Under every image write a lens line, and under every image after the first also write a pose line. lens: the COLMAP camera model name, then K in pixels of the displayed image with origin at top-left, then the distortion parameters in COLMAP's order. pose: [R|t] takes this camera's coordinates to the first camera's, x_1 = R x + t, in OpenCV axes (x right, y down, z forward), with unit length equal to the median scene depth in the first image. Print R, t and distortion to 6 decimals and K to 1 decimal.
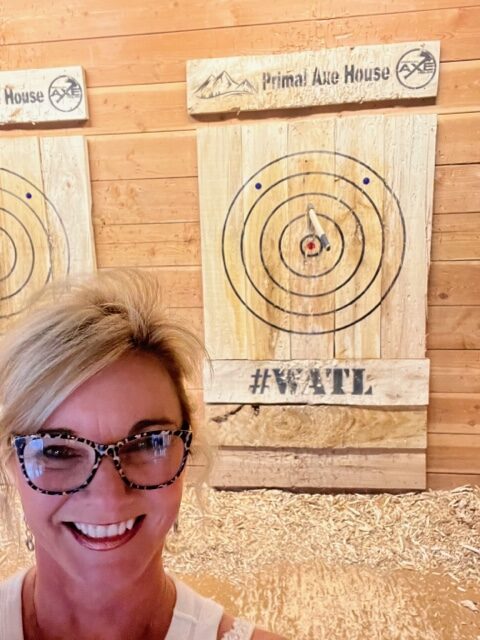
lens RADIAL K [[596.8, 0, 228.4], [0, 596.8, 350.7], [0, 0, 1]] dist [0.038402, 0.000000]
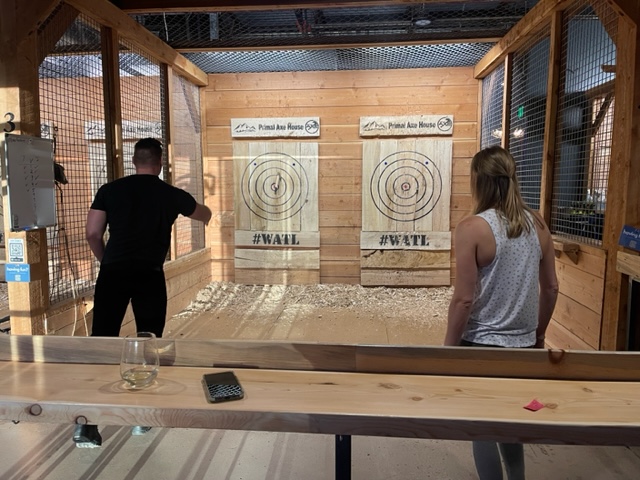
lens RADIAL K [[487.2, 0, 320.6], [0, 487.2, 240.8], [0, 0, 1]] dist [0.048158, -0.036633]
pose [[0.997885, 0.022230, 0.061090, -0.348093], [-0.016114, 0.994973, -0.098843, 0.269075], [-0.062980, 0.097649, 0.993226, -1.037957]]
